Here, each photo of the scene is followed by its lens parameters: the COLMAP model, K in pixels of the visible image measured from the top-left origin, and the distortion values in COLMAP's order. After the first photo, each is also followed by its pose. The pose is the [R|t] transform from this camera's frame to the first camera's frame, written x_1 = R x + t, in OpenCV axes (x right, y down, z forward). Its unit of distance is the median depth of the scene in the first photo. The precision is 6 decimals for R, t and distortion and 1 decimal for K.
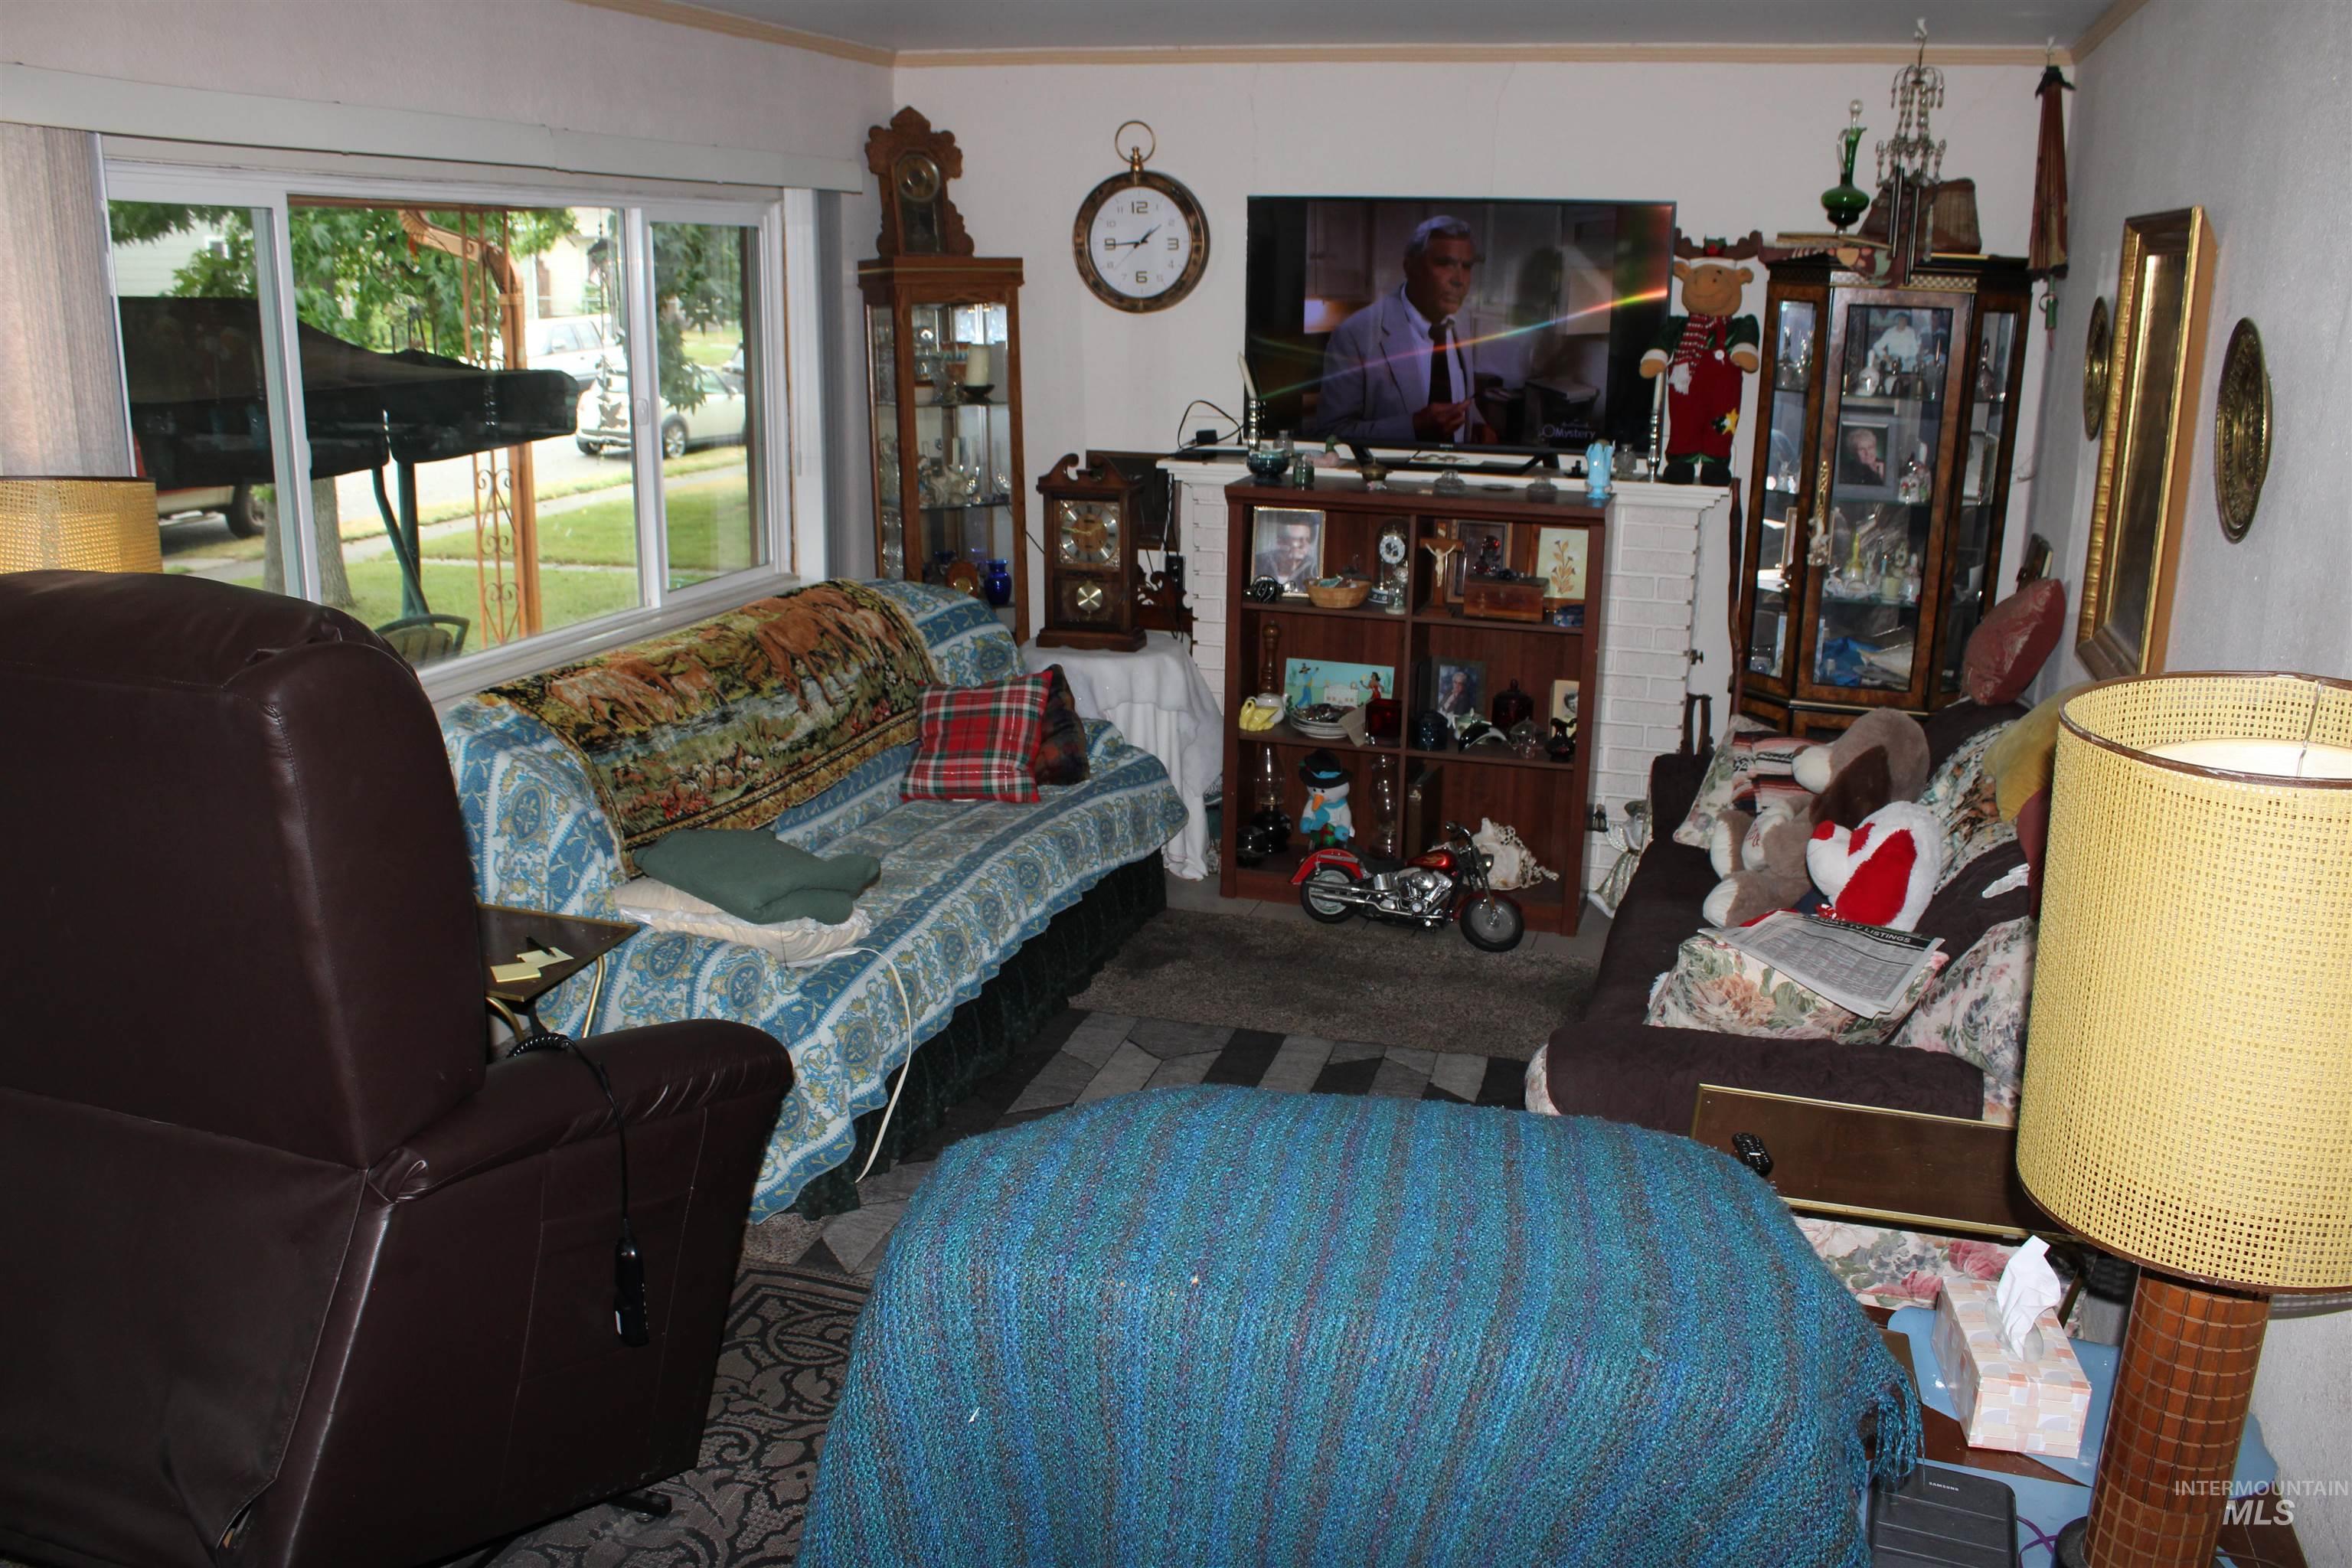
lens RADIAL K [[1958.3, 0, 1176.0], [0, 1958.3, 784.0], [0, 0, 1]] dist [-0.167288, 0.145302]
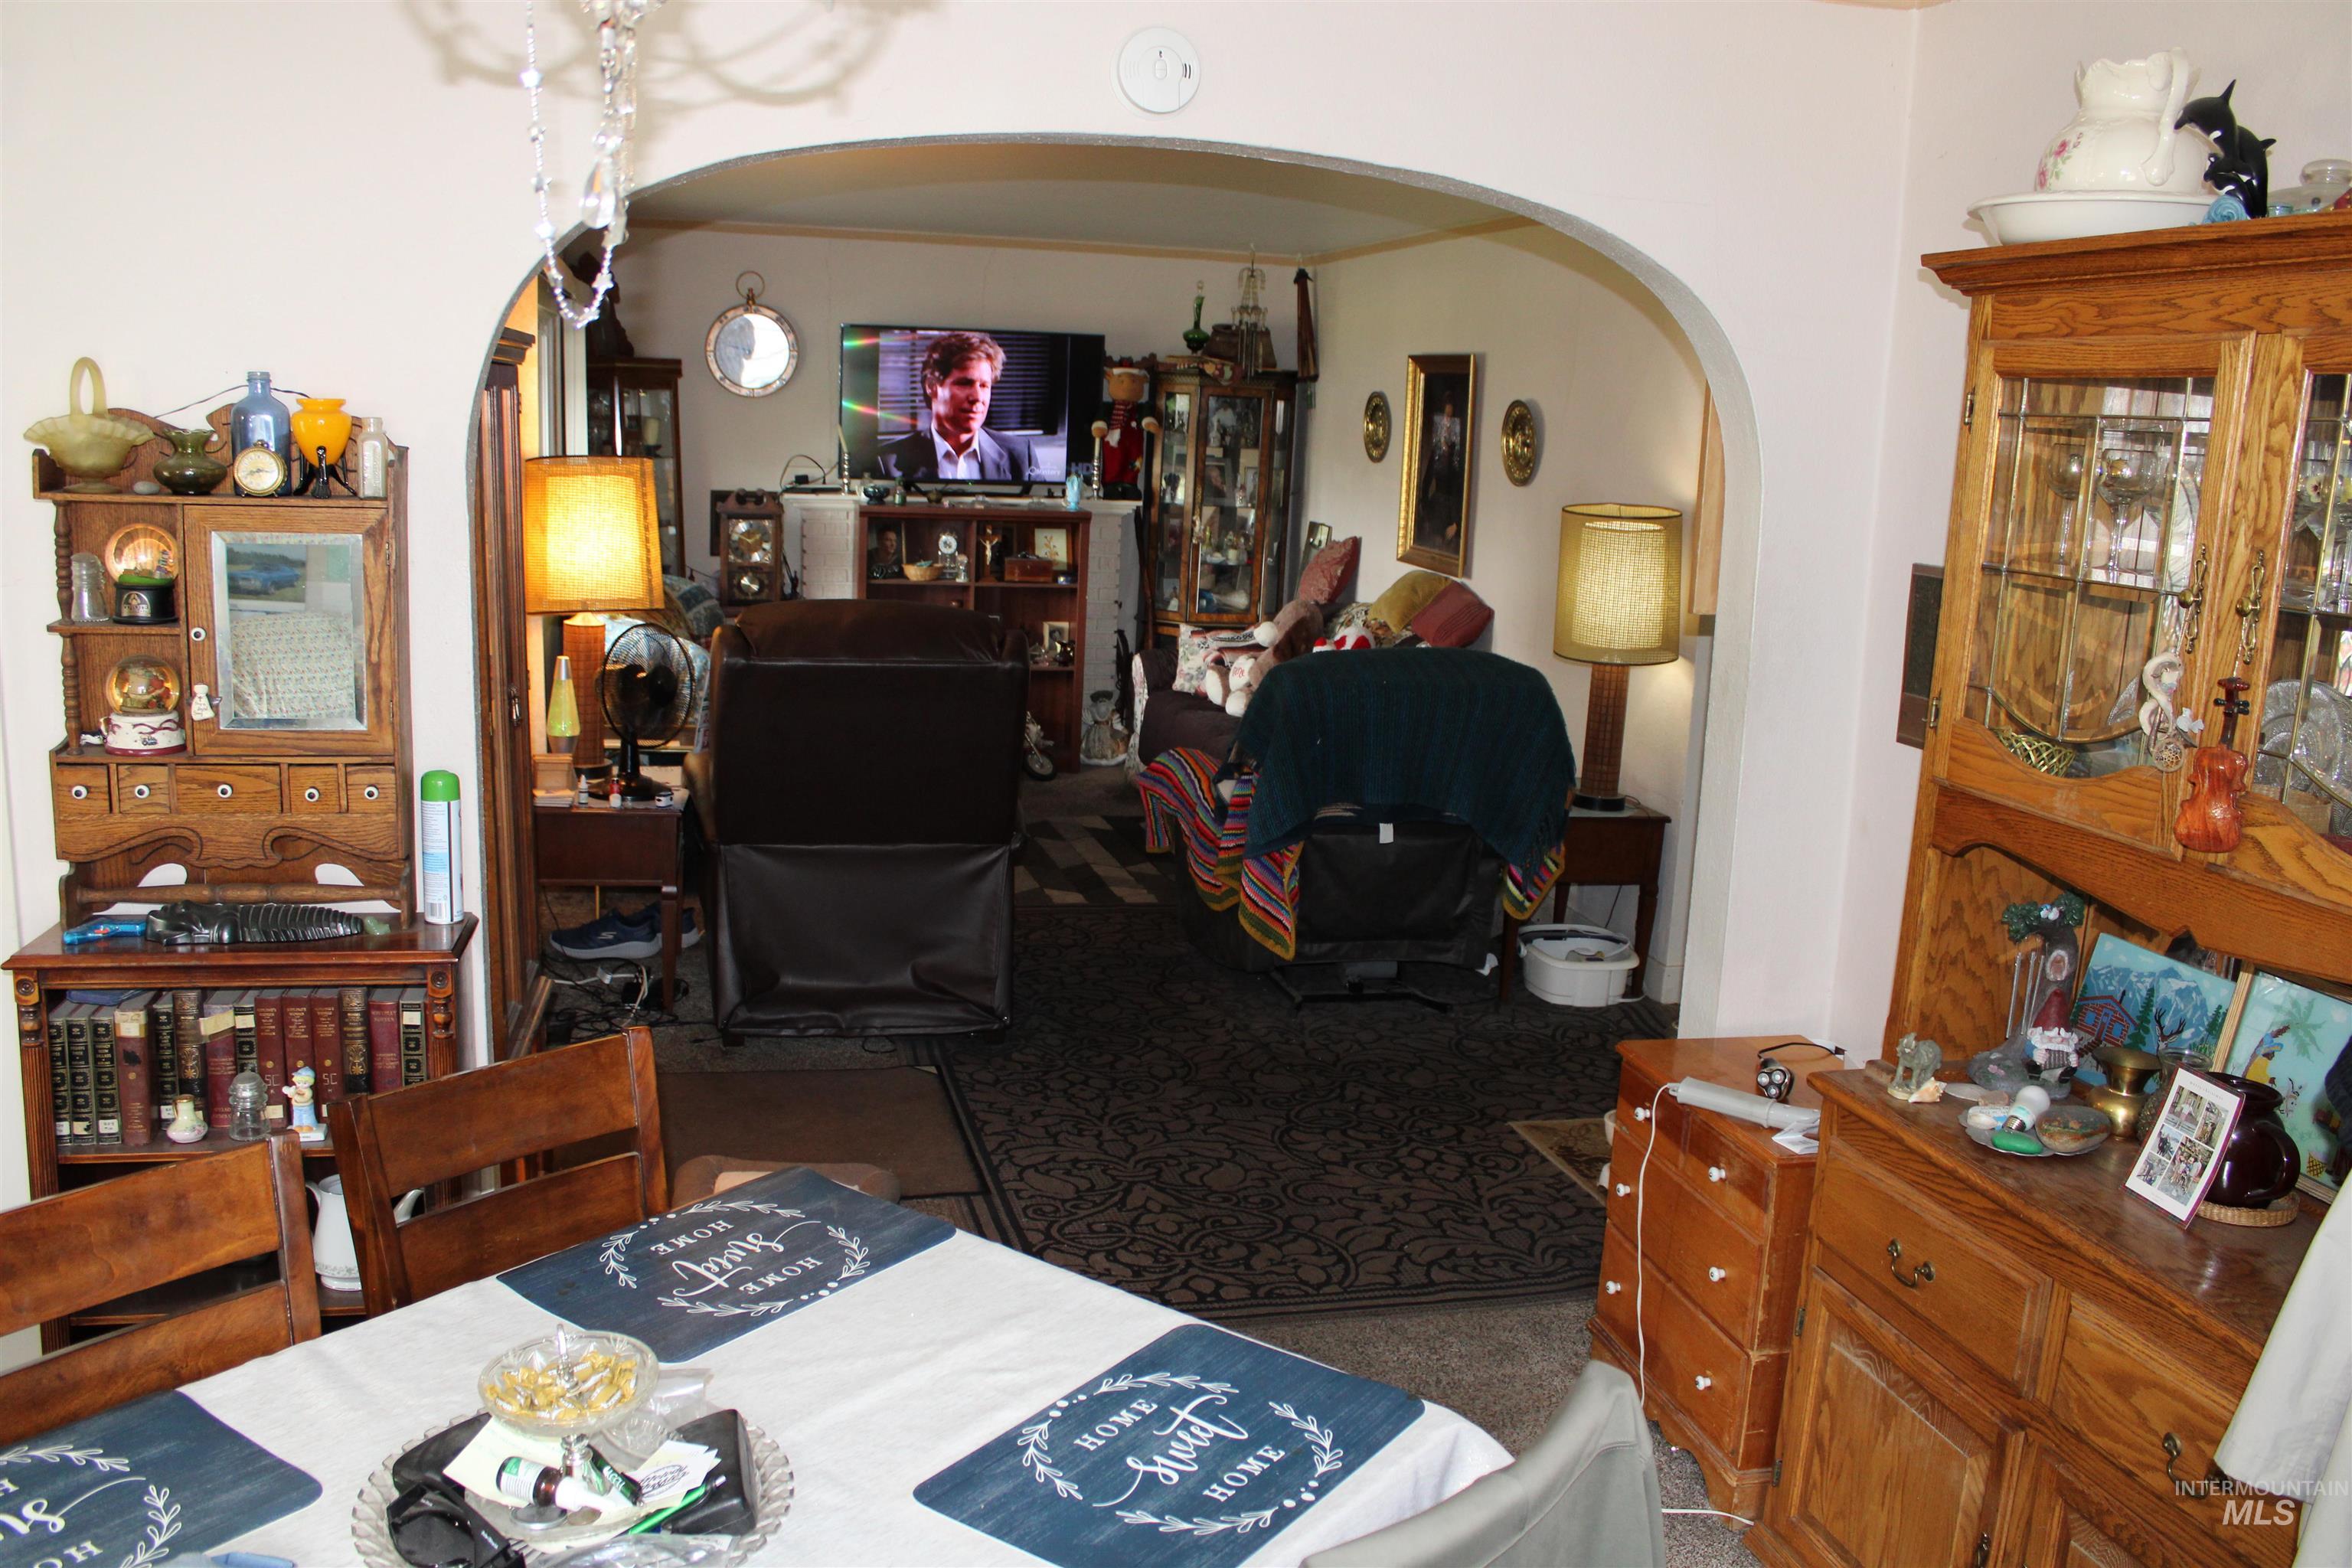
lens RADIAL K [[1958.3, 0, 1176.0], [0, 1958.3, 784.0], [0, 0, 1]] dist [-0.167288, 0.145302]
pose [[0.852205, -0.078403, 0.517301, -0.608878], [0.104259, 0.994327, -0.021055, 0.136452], [-0.512716, 0.071877, 0.855545, -0.483481]]
